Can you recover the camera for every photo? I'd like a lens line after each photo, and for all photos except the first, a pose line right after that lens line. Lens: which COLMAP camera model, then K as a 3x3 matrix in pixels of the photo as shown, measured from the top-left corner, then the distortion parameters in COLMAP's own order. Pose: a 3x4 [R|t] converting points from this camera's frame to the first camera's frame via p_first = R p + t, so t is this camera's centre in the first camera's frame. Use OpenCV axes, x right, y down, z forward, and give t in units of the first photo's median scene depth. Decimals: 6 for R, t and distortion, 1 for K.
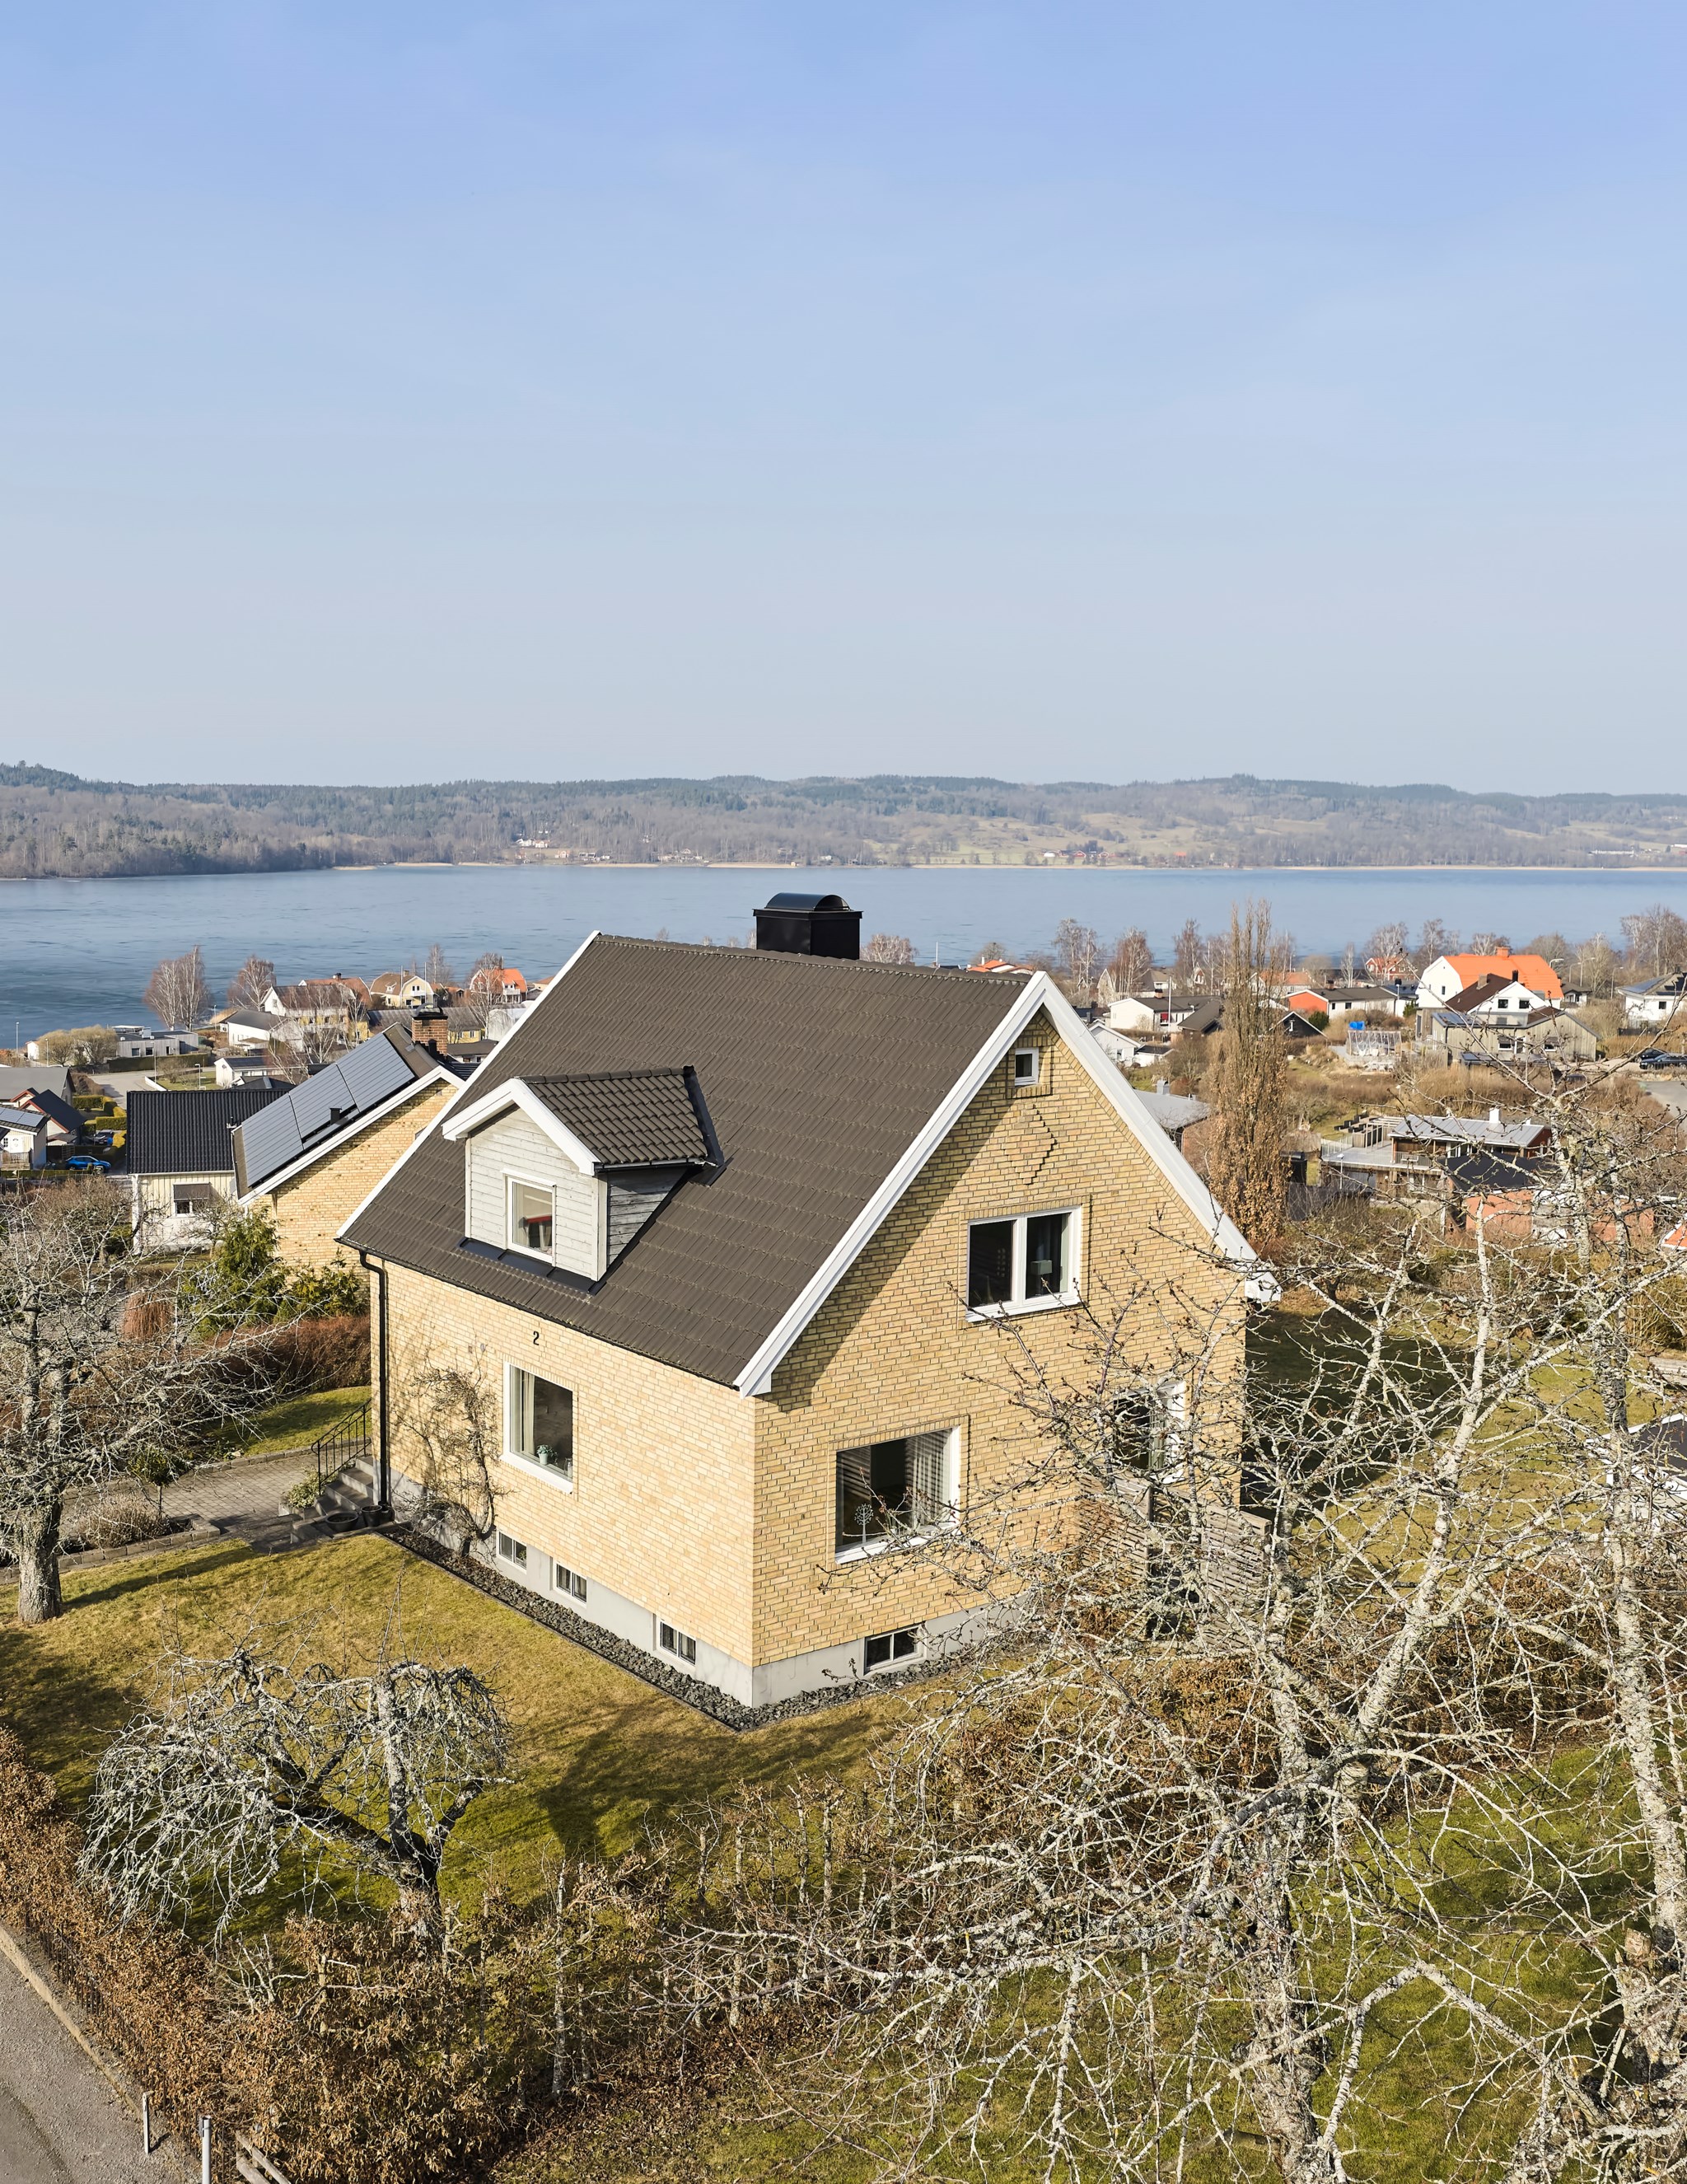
lens RADIAL K [[2167.7, 0, 846.4], [0, 2167.7, 1103.5], [0, 0, 1]] dist [0.011483, 0.000000]
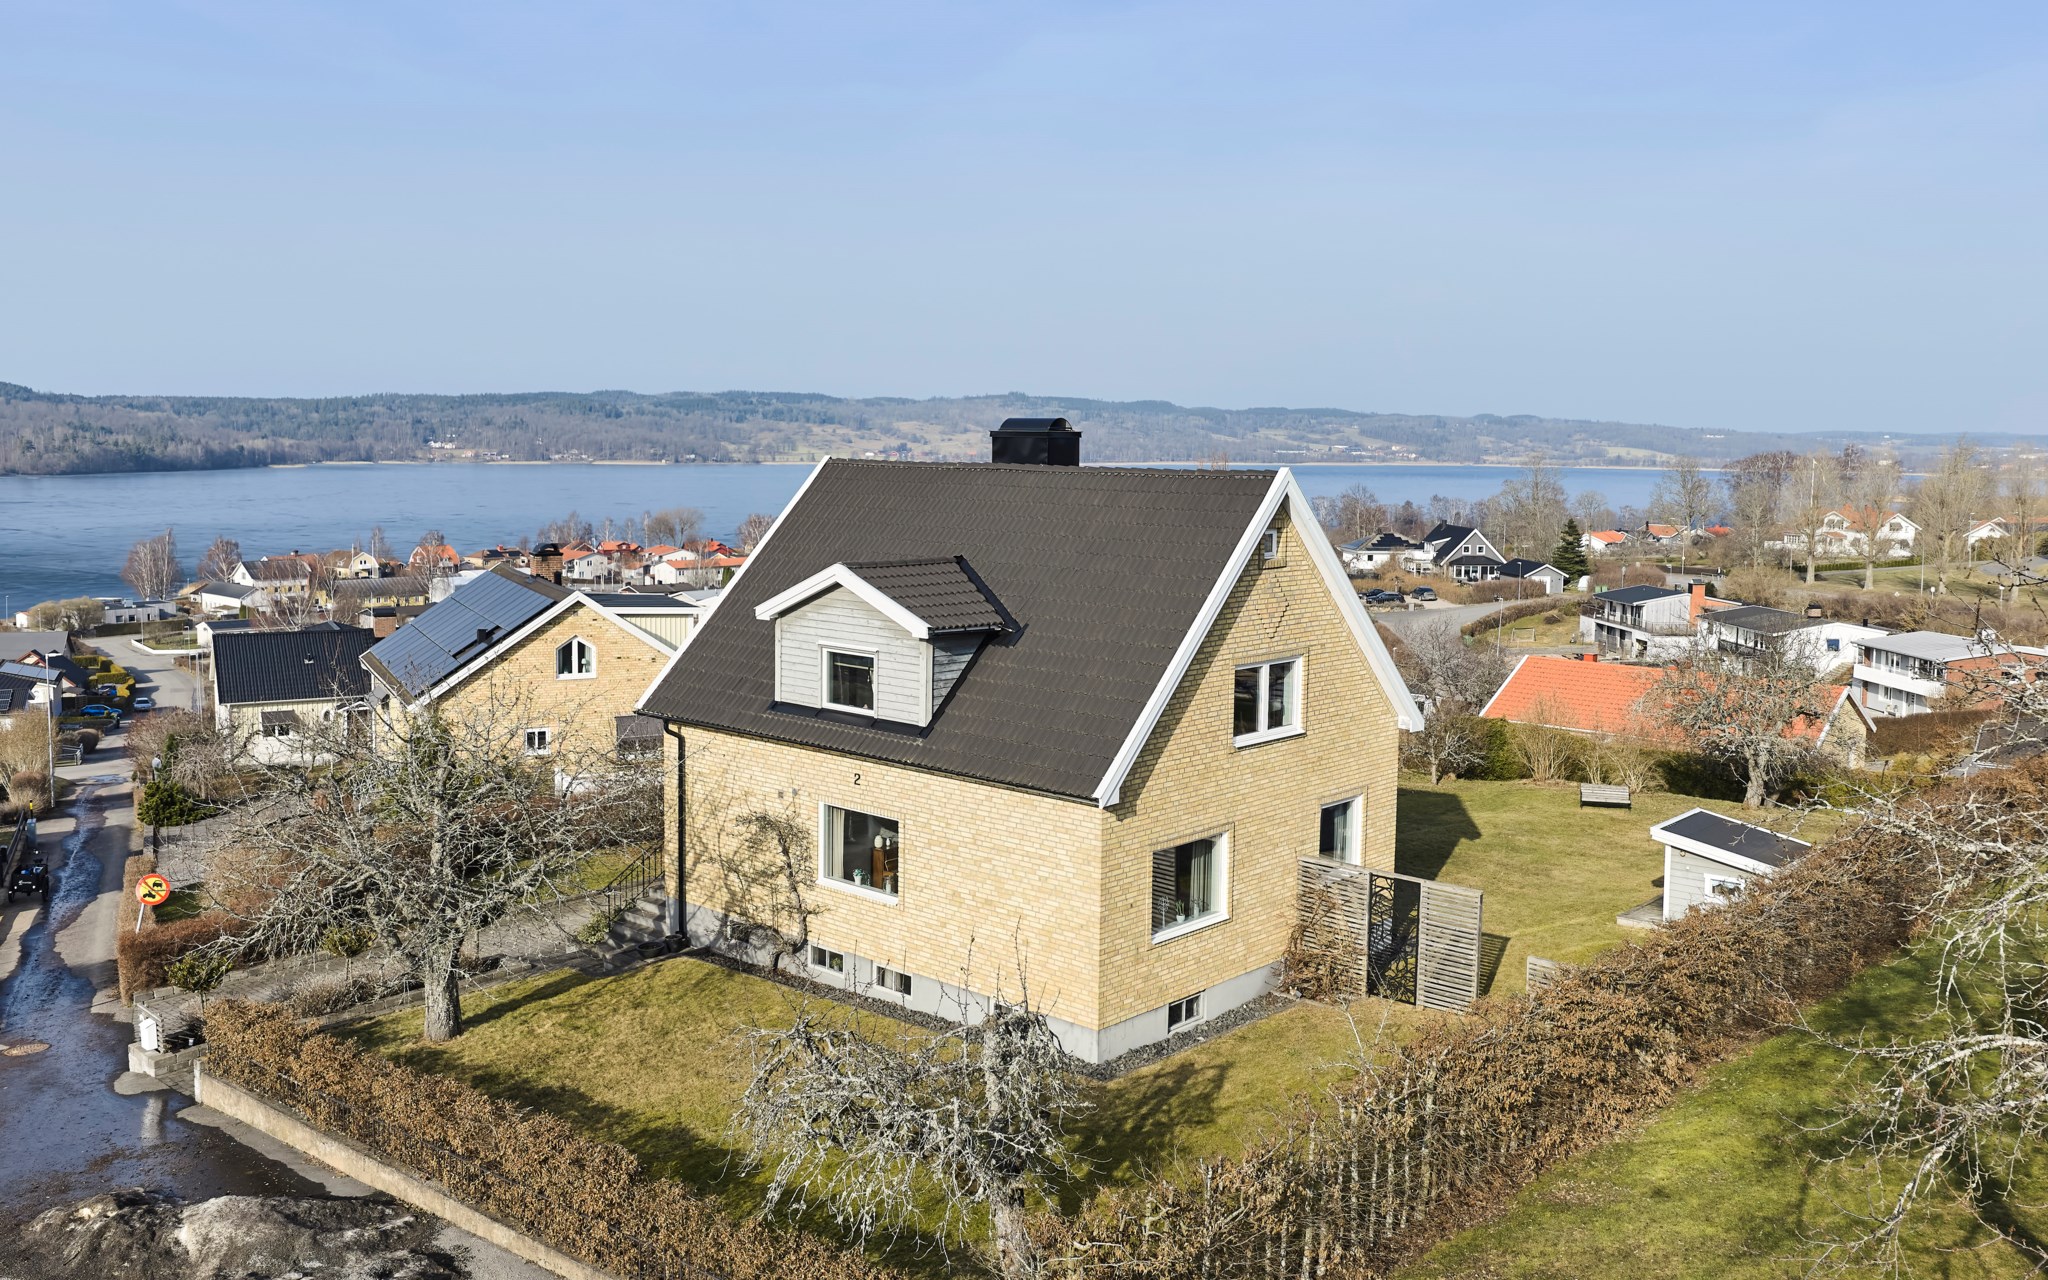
lens RADIAL K [[1710.9, 0, 1023.9], [0, 1710.9, 632.0], [0, 0, 1]] dist [0.013839, -0.037797]
pose [[0.981970, -0.021598, 0.187798, -0.193858], [0.023834, 0.999669, -0.009654, 0.031983], [-0.187528, 0.013956, 0.982160, 0.040408]]
